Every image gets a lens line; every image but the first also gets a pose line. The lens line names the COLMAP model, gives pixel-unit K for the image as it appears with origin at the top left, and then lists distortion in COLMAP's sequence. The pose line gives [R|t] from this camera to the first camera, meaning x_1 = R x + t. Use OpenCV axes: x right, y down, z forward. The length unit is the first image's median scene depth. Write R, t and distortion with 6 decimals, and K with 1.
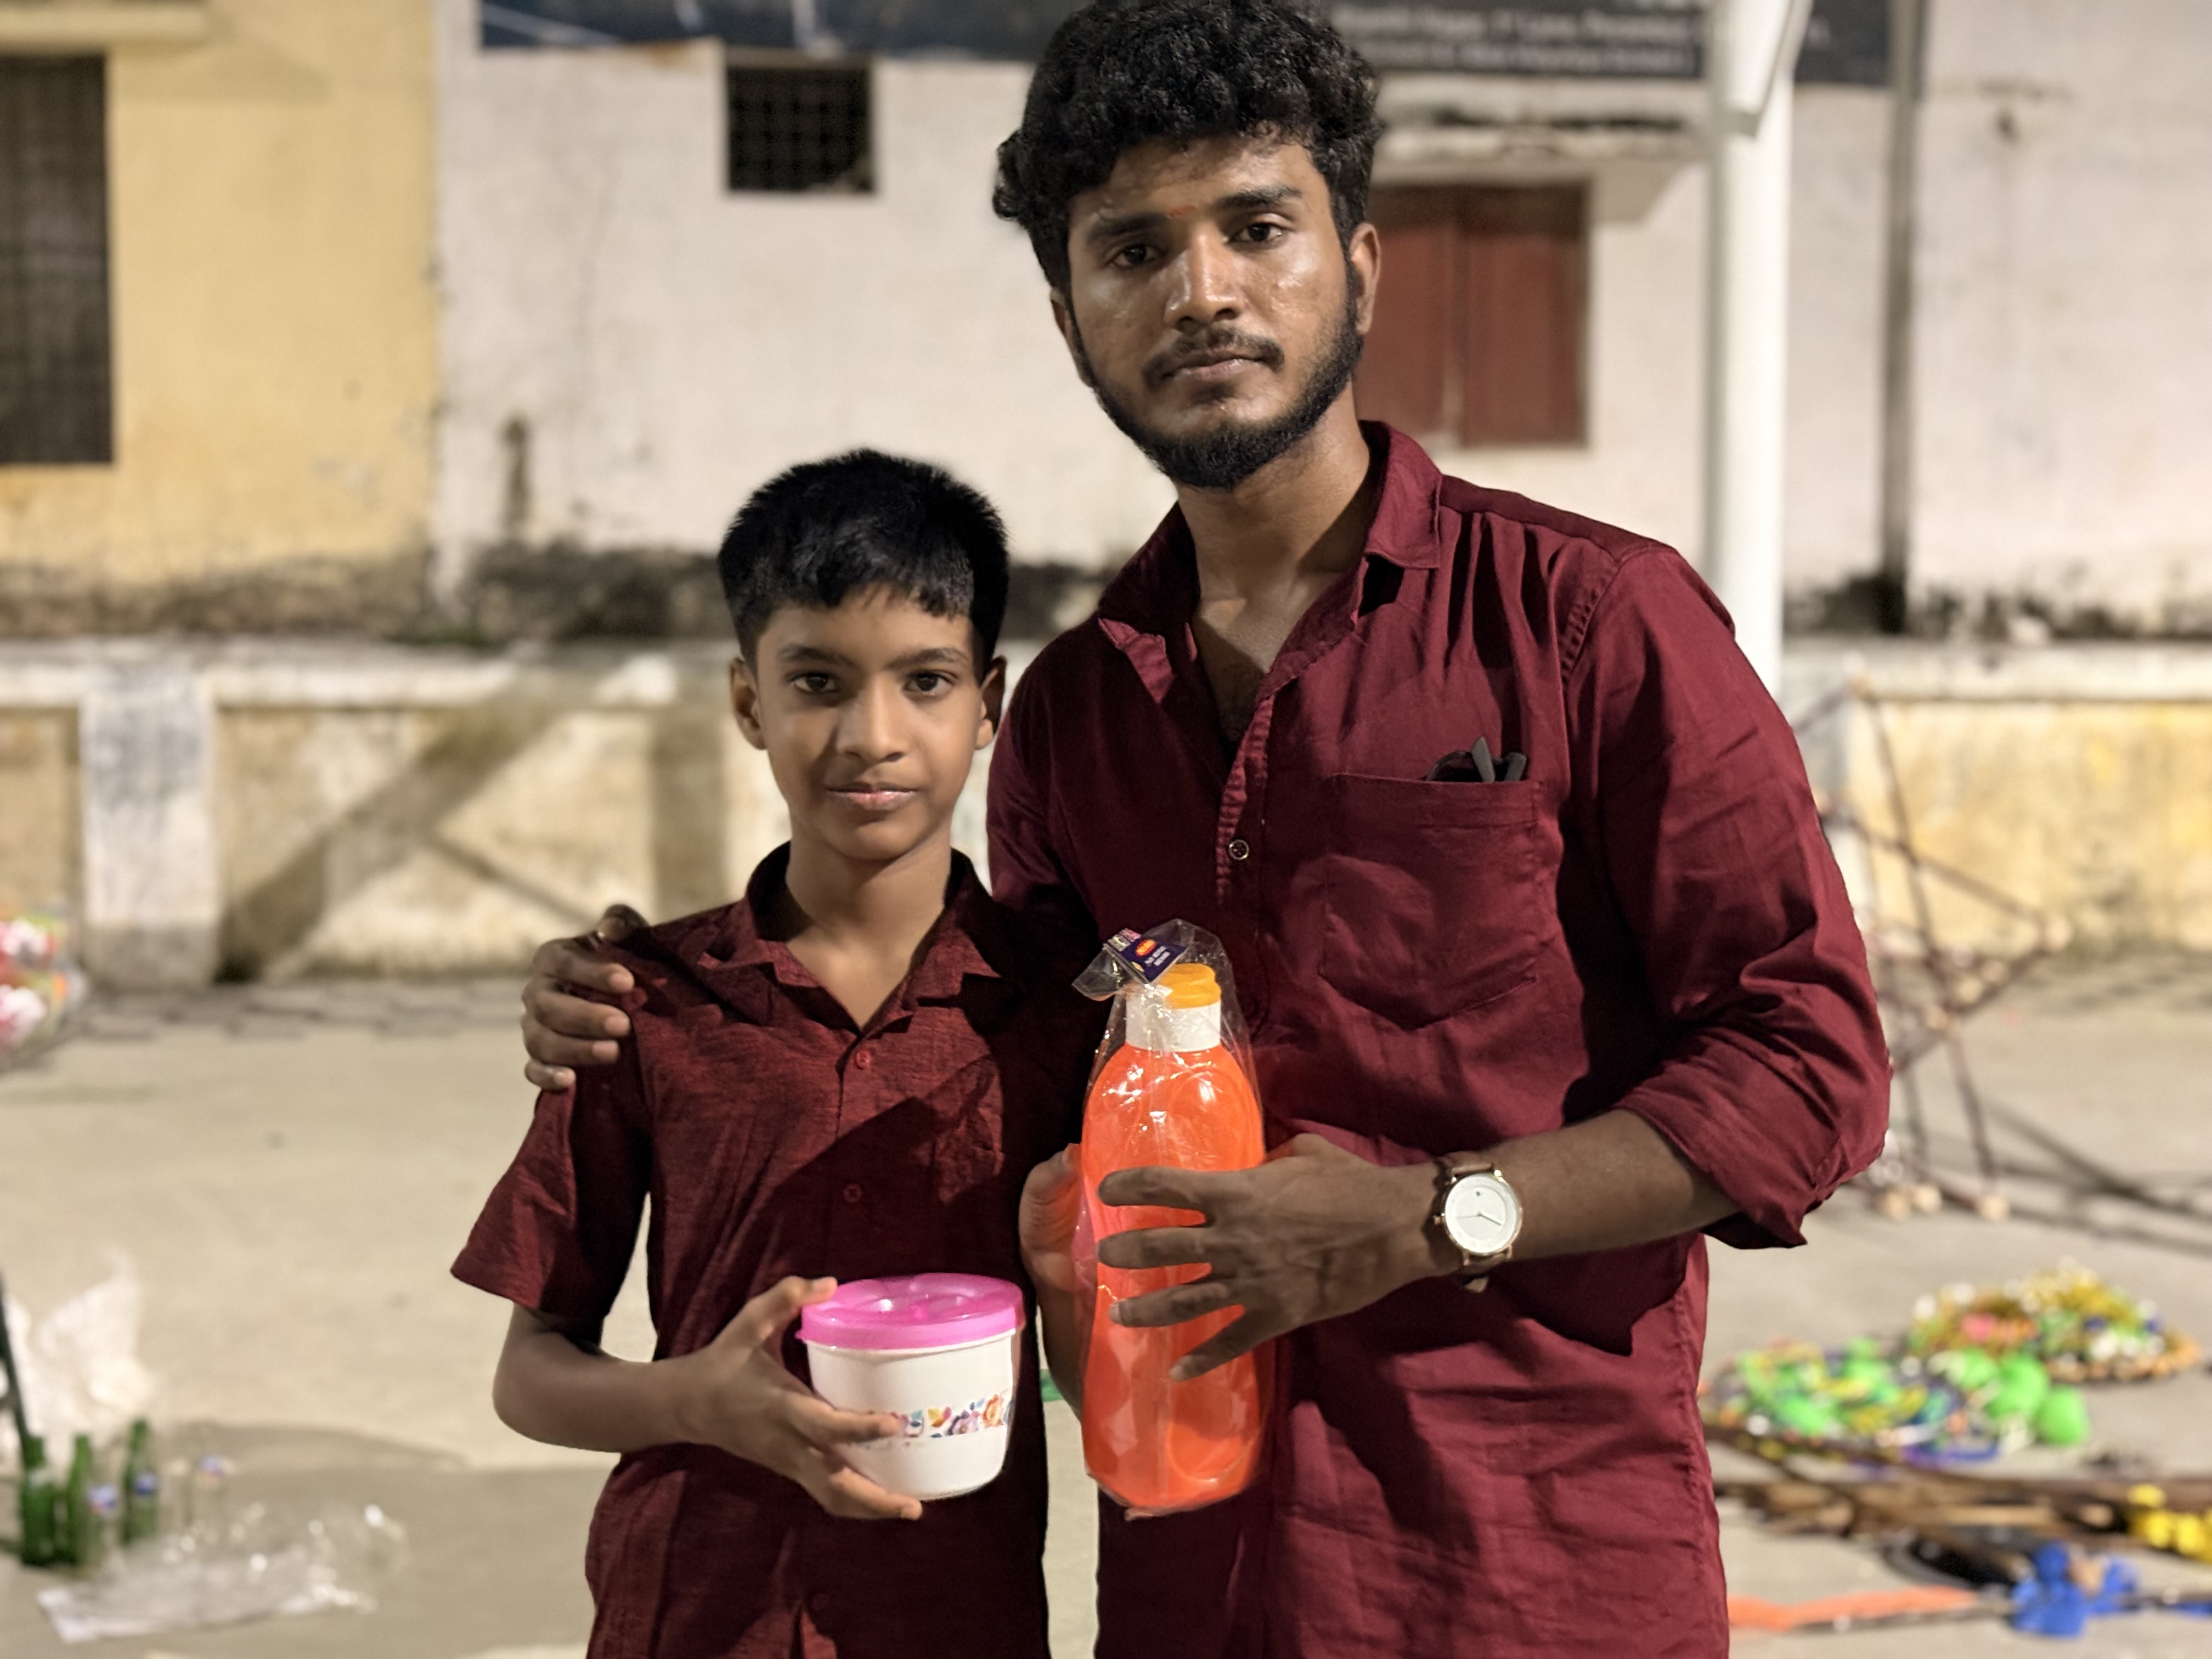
lens RADIAL K [[3378.5, 0, 1092.8], [0, 3378.5, 836.1], [0, 0, 1]] dist [0.219369, -0.848579]
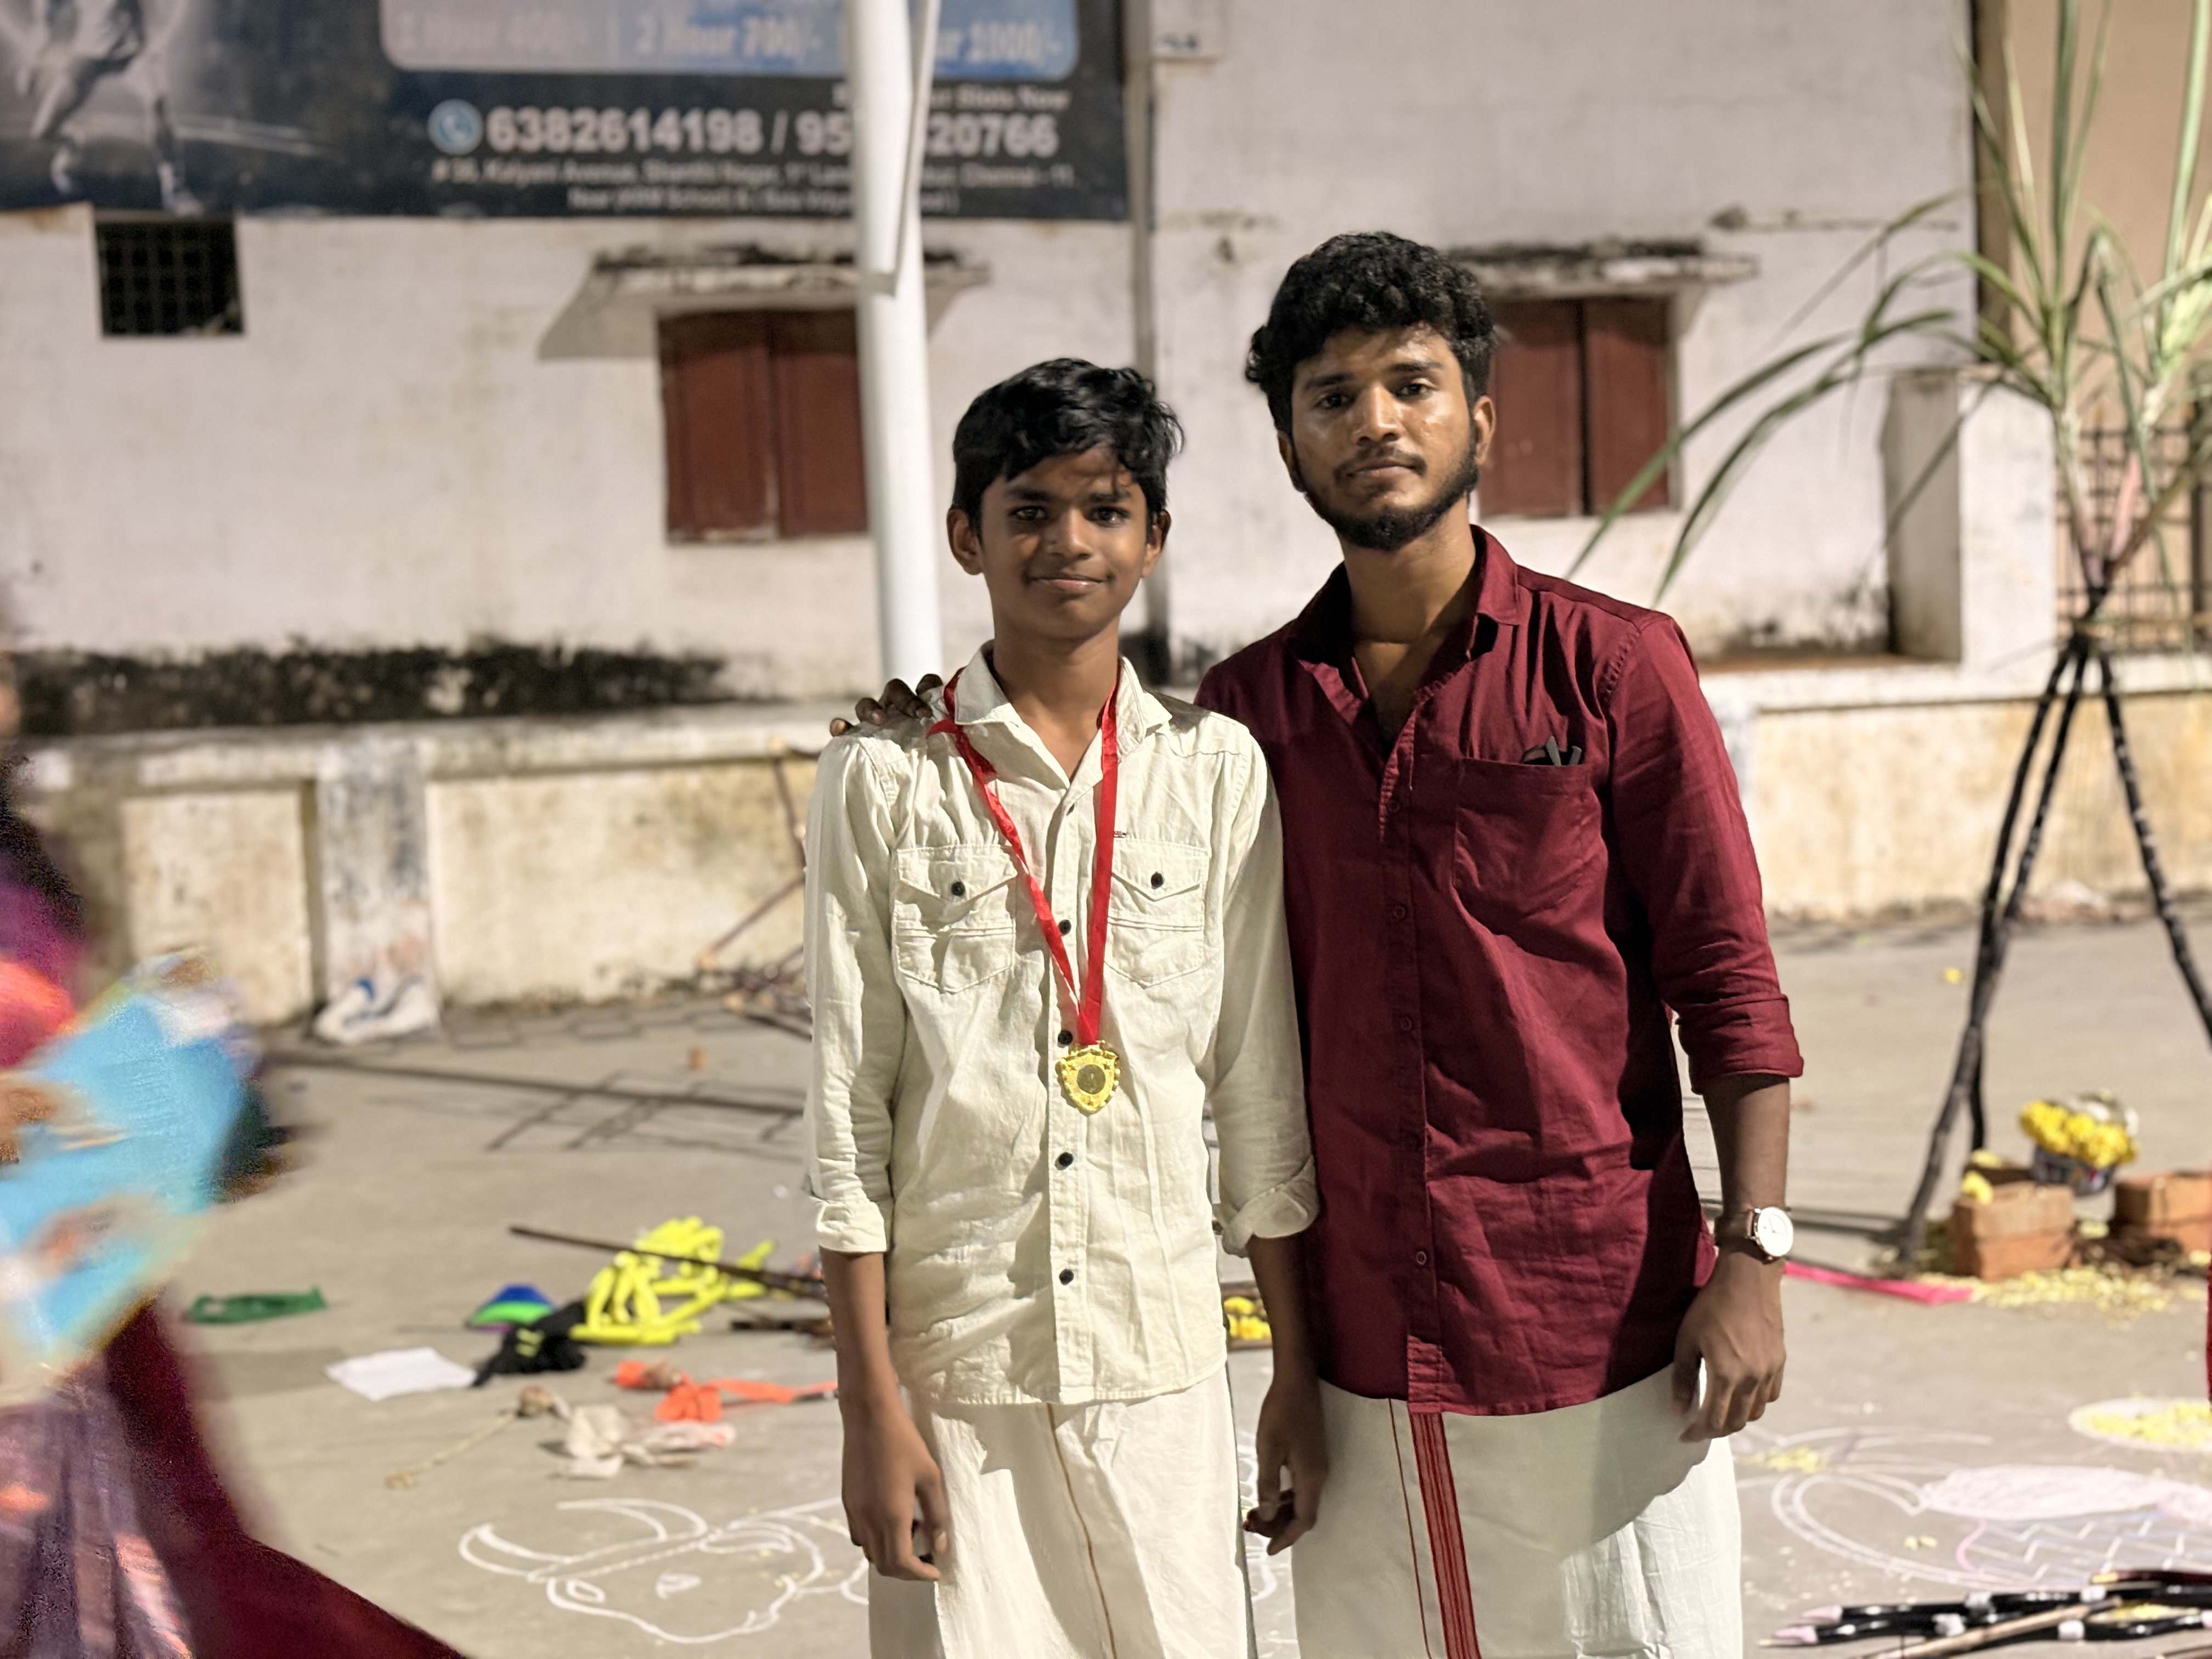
lens RADIAL K [[3362.5, 0, 1106.0], [0, 3362.5, 836.2], [0, 0, 1]] dist [0.245482, -0.986952]
pose [[0.990282, -0.050989, 0.129390, 0.067500], [0.053561, 0.998429, -0.016474, 0.012907], [-0.128346, 0.023244, 0.991457, -0.161051]]
